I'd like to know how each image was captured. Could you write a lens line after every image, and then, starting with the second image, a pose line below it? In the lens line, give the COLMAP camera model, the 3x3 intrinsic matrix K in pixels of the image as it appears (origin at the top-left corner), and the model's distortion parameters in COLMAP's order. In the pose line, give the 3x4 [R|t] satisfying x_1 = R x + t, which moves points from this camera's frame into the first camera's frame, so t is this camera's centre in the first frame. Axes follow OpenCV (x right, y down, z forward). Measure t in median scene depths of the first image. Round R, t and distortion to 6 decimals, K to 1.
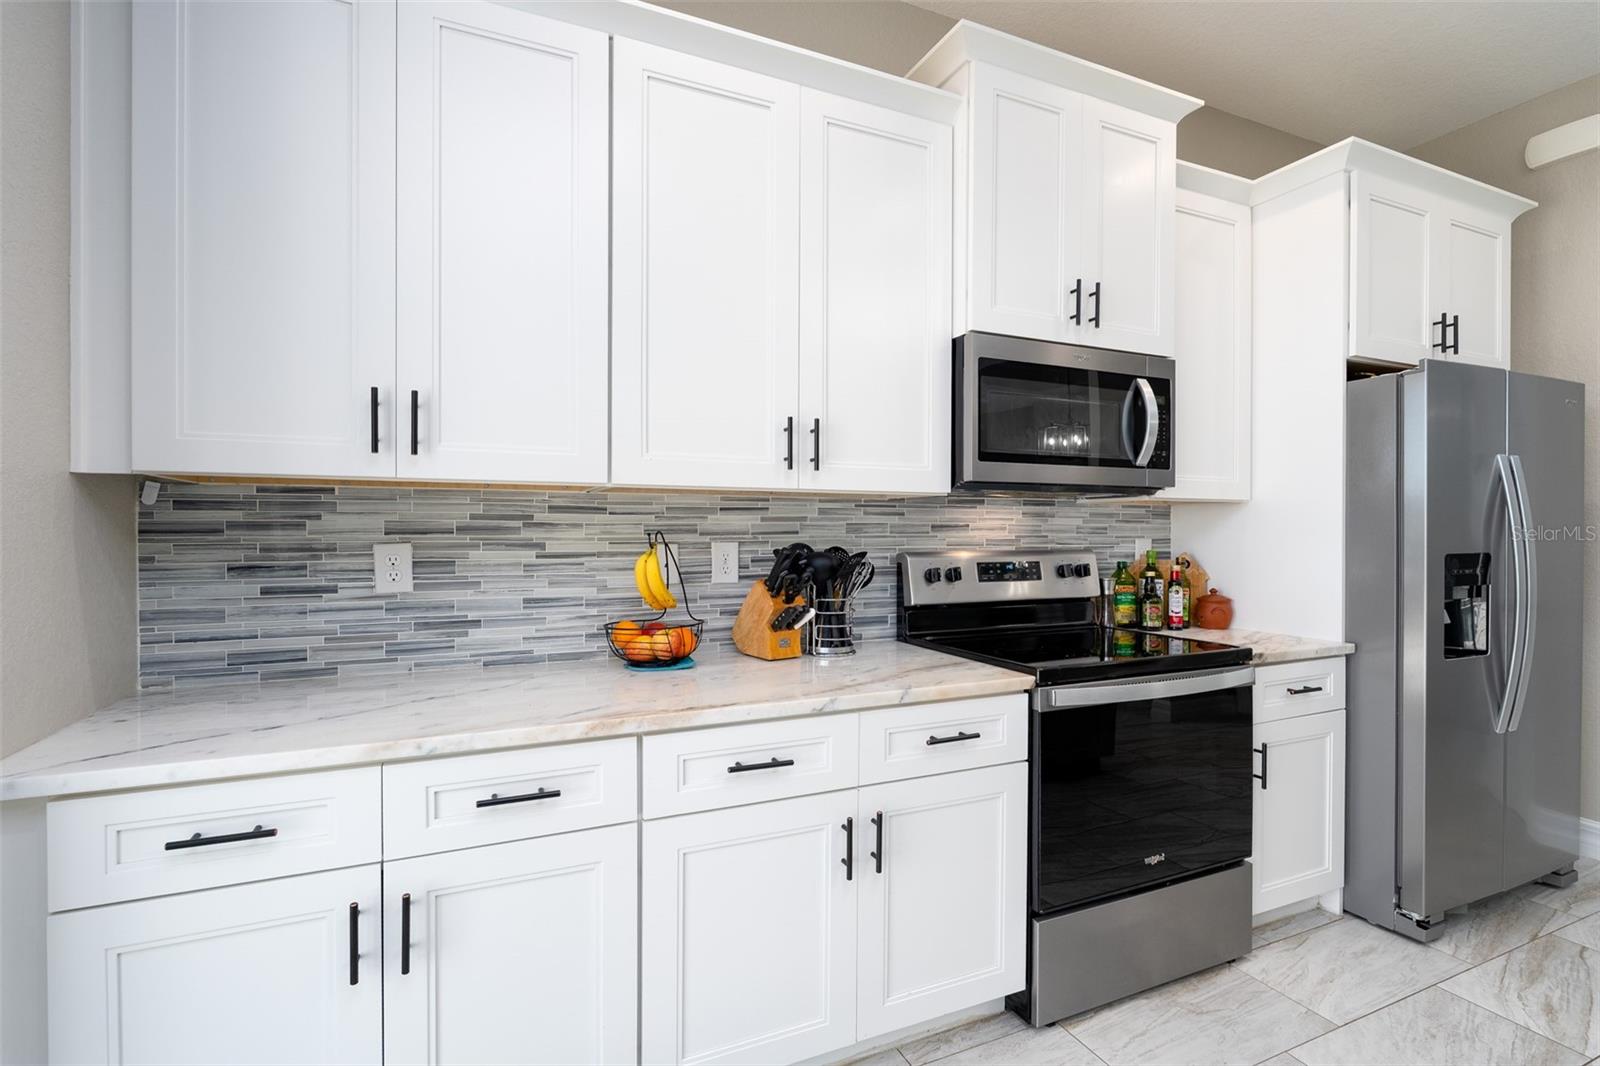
lens RADIAL K [[863.9, 0, 981.0], [0, 863.9, 540.7], [0, 0, 1]] dist [-0.009198, -0.000561]
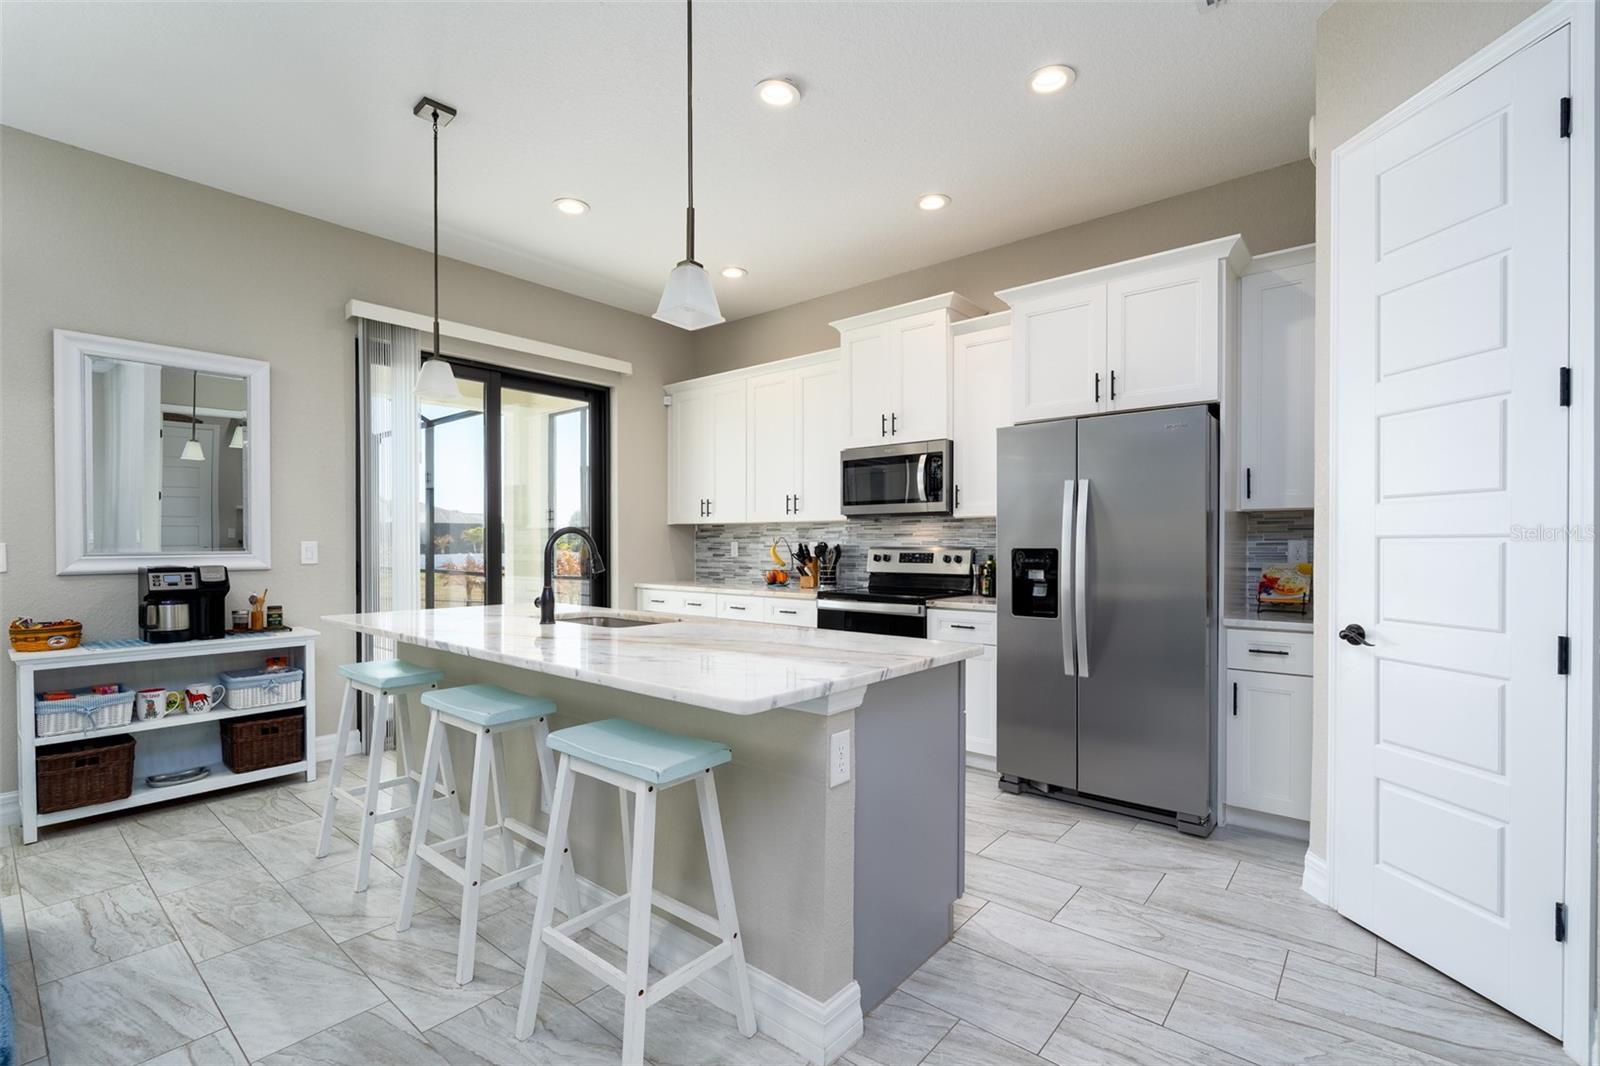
lens RADIAL K [[706.7, 0, 791.6], [0, 706.7, 547.7], [0, 0, 1]] dist [-0.004339, -0.000454]
pose [[0.310881, 0.008213, -0.950413, 1.790879], [-0.008264, 0.999948, 0.005938, 0.007870], [0.950413, 0.006008, 0.310933, 0.321717]]
